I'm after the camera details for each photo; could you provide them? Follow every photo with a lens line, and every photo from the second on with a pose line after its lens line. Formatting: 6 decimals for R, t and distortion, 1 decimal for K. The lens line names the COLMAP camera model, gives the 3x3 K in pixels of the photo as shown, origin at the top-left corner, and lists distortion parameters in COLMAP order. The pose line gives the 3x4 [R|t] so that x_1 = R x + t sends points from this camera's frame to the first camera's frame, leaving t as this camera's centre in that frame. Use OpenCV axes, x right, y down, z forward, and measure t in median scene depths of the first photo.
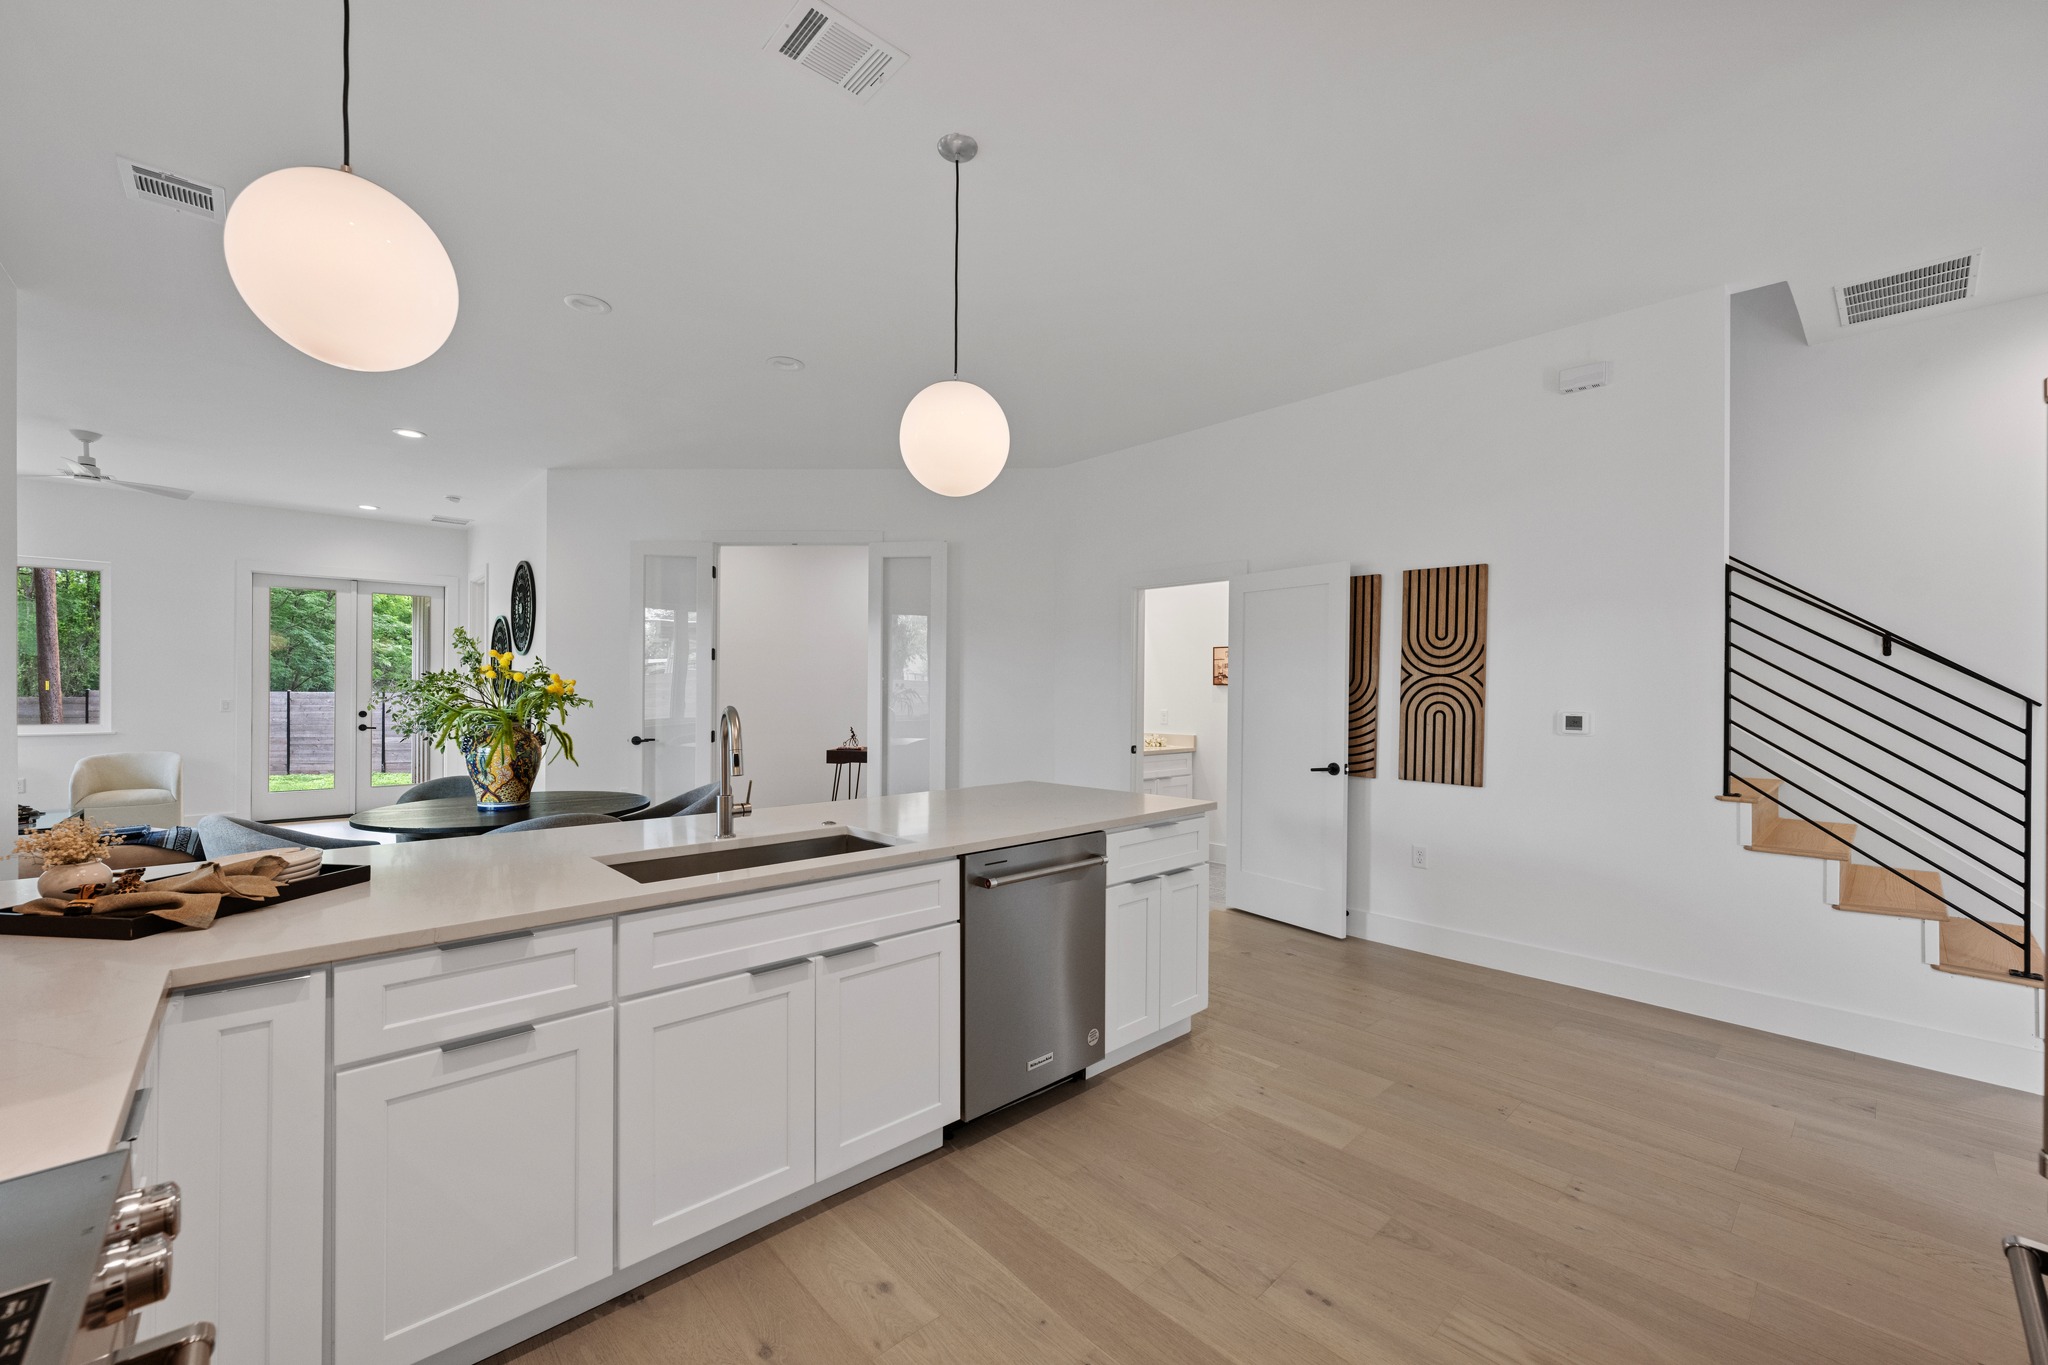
lens RADIAL K [[825.5, 0, 1027.0], [0, 825.5, 696.5], [0, 0, 1]] dist [0.000056, 0.000411]
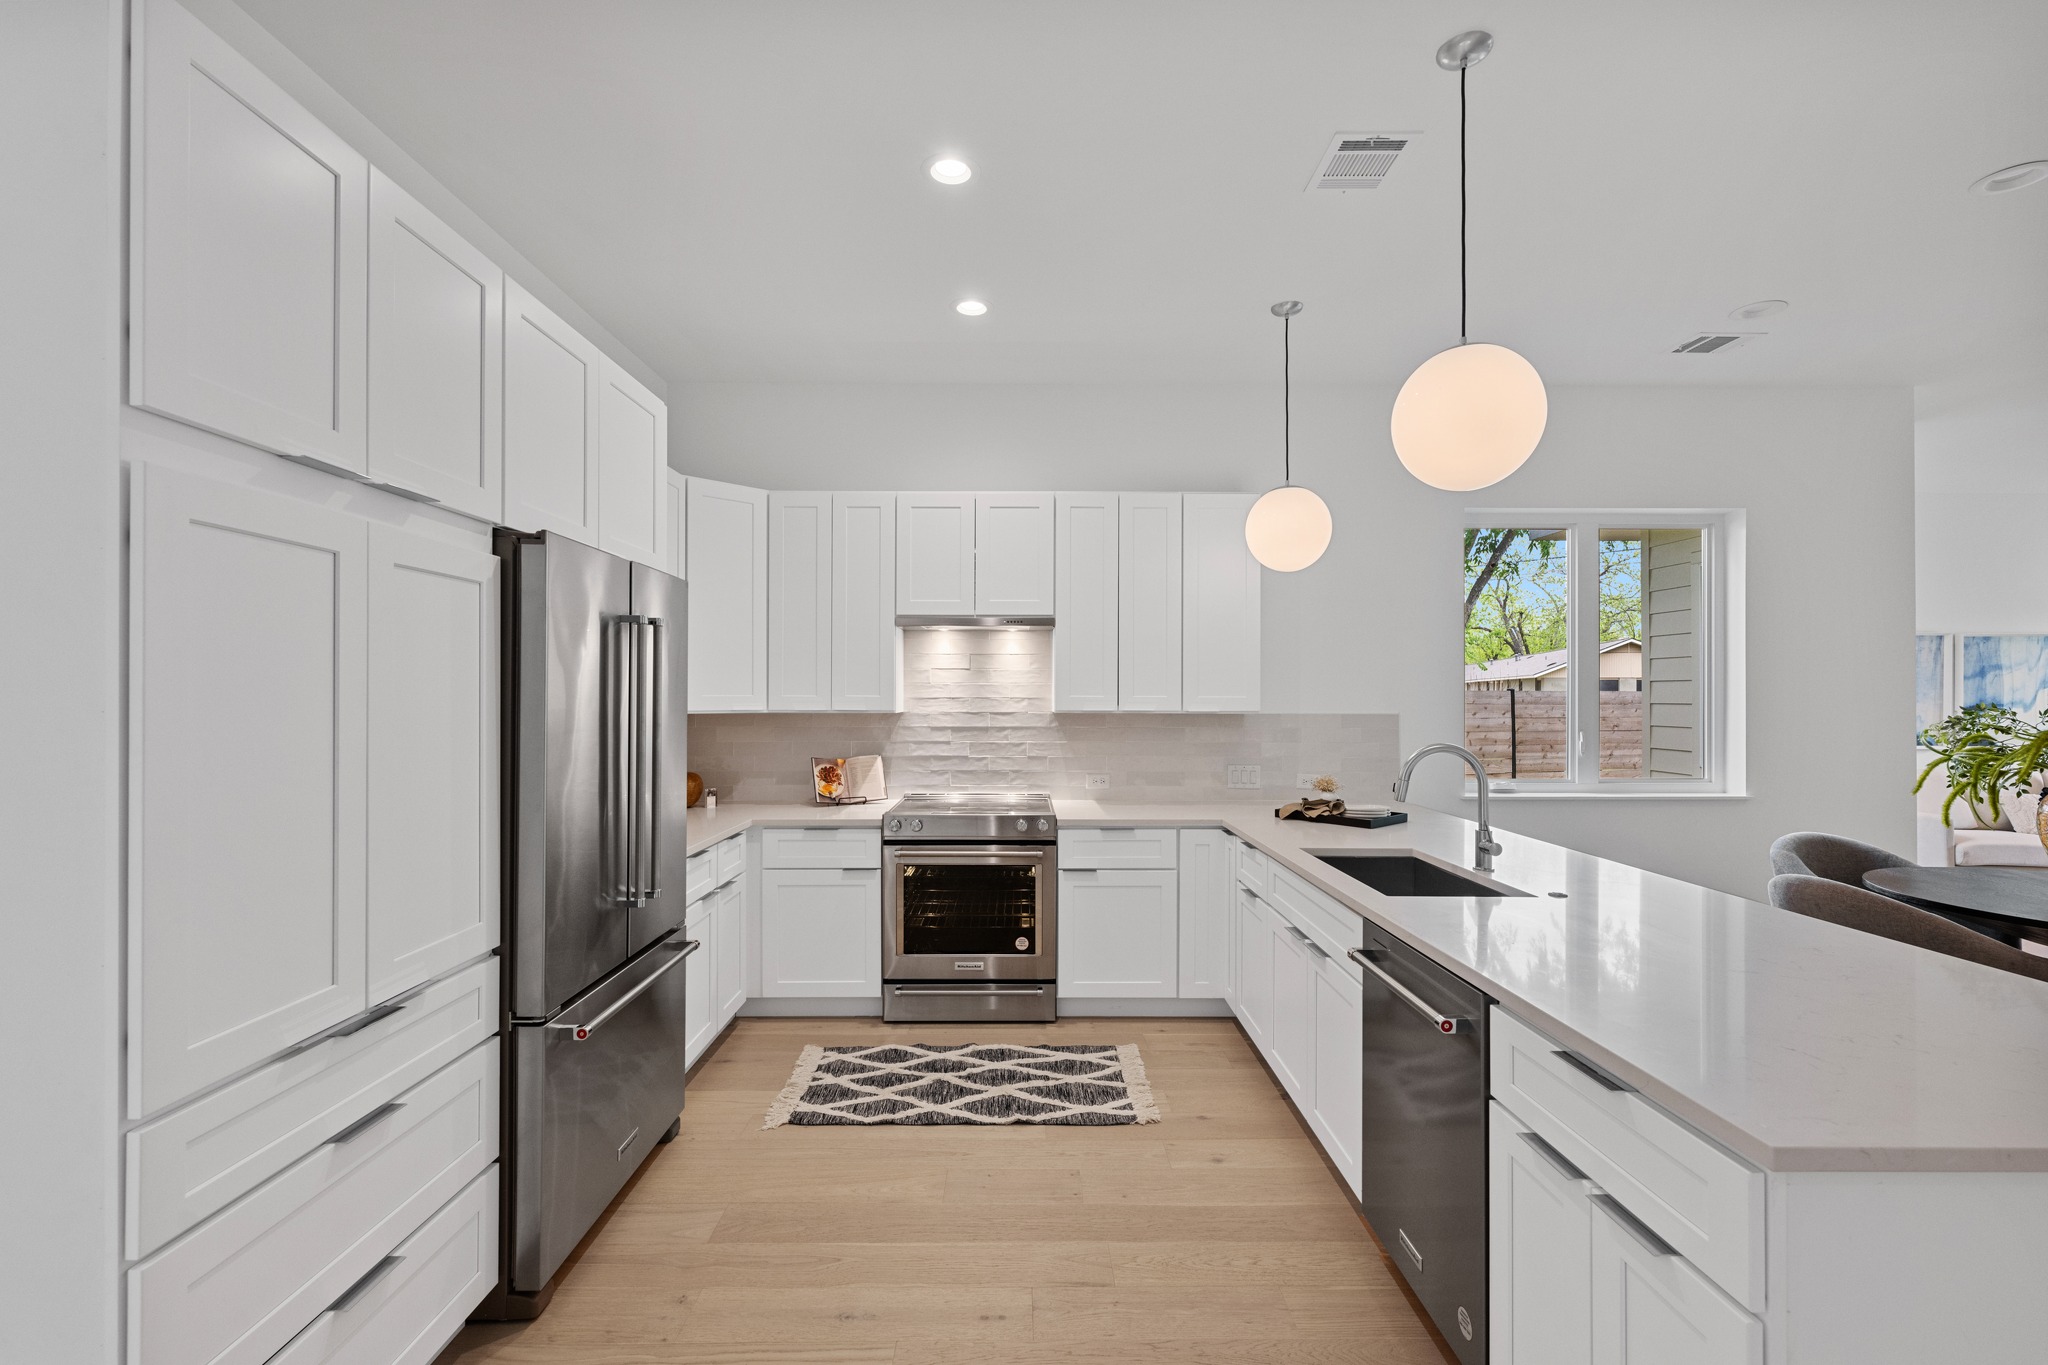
lens RADIAL K [[873.2, 0, 1028.5], [0, 873.2, 693.1], [0, 0, 1]] dist [0.000554, -0.000009]
pose [[-0.675641, -0.008224, -0.737185, 0.698466], [-0.010293, 0.999946, -0.001722, -0.039432], [0.737159, 0.006424, -0.675689, 1.082344]]
